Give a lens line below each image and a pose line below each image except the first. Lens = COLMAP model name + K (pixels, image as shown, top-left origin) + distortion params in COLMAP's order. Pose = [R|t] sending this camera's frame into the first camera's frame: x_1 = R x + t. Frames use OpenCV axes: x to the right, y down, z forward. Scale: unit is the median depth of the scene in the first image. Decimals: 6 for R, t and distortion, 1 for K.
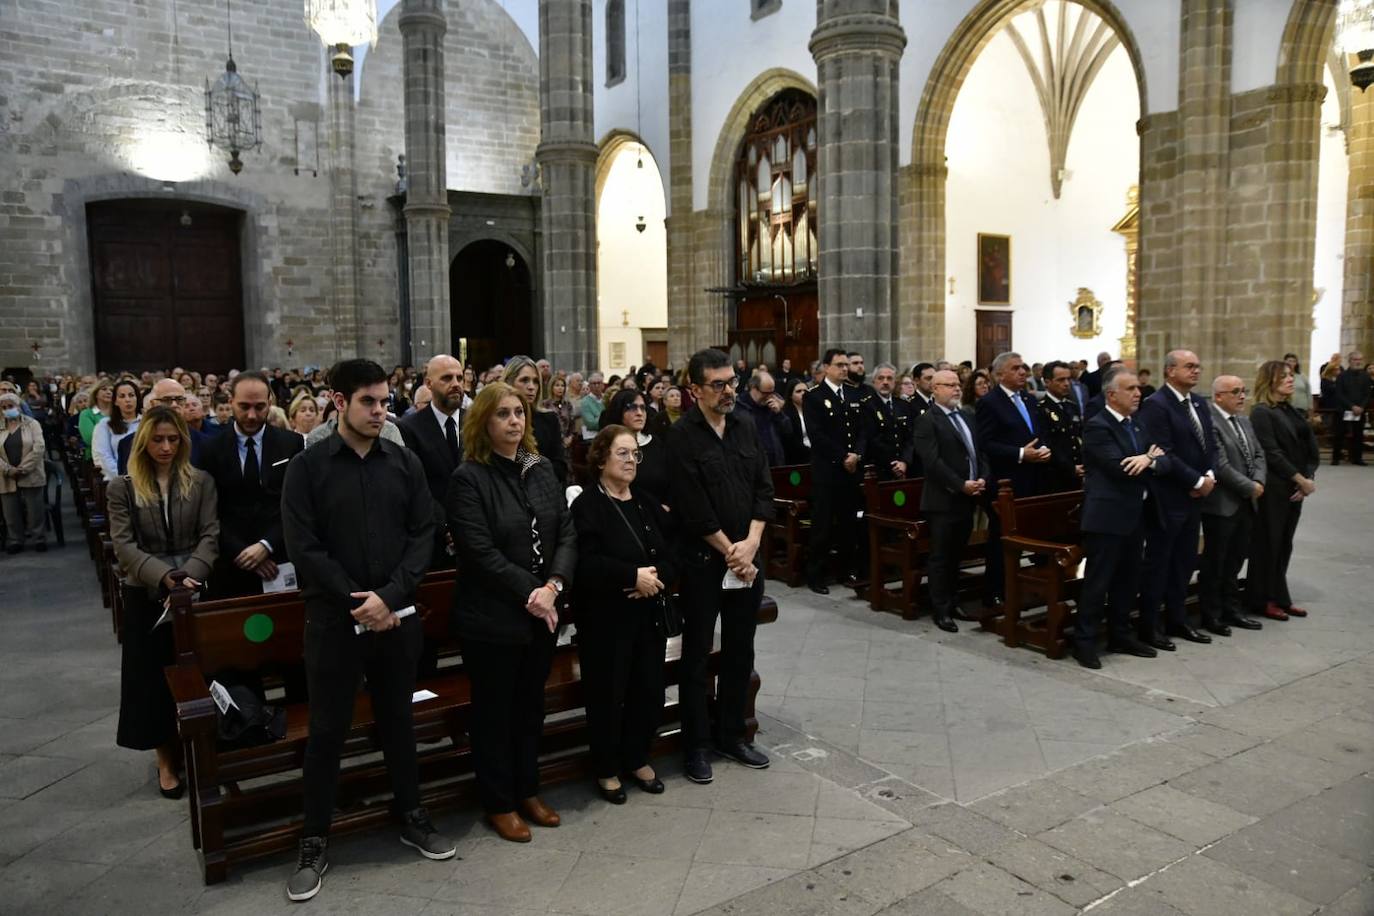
lens RADIAL K [[1015.0, 0, 683.3], [0, 1015.0, 455.8], [0, 0, 1]] dist [-0.109365, 0.102199]
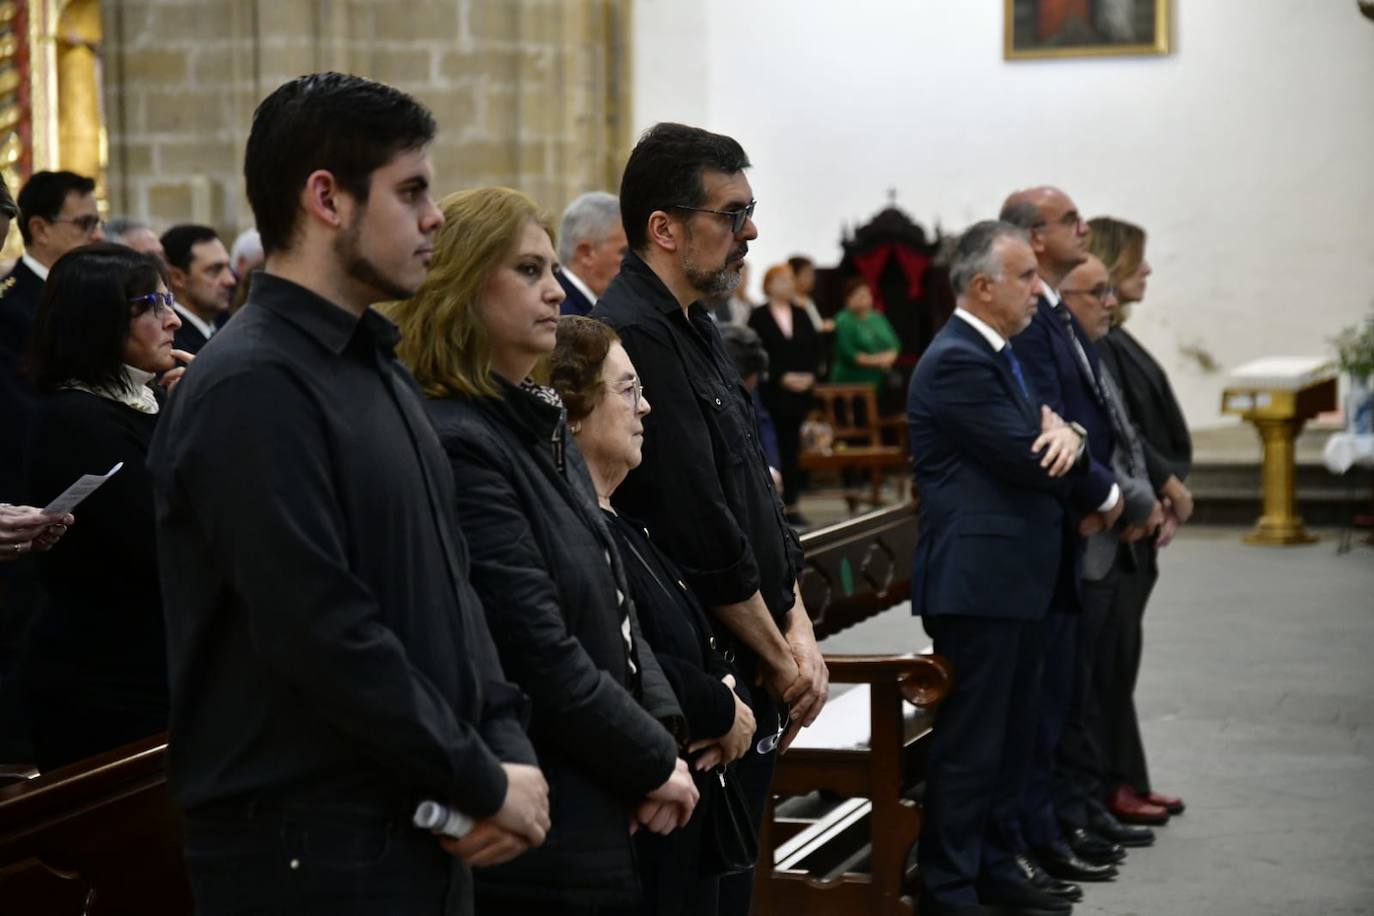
lens RADIAL K [[3363.8, 0, 687.0], [0, 3363.8, 458.0], [0, 0, 1]] dist [0.084260, 6.945219]
pose [[0.750011, -0.023742, 0.660999, -0.147720], [0.054190, 0.998202, -0.025634, 0.009743], [-0.659201, 0.055046, 0.749949, 0.009124]]
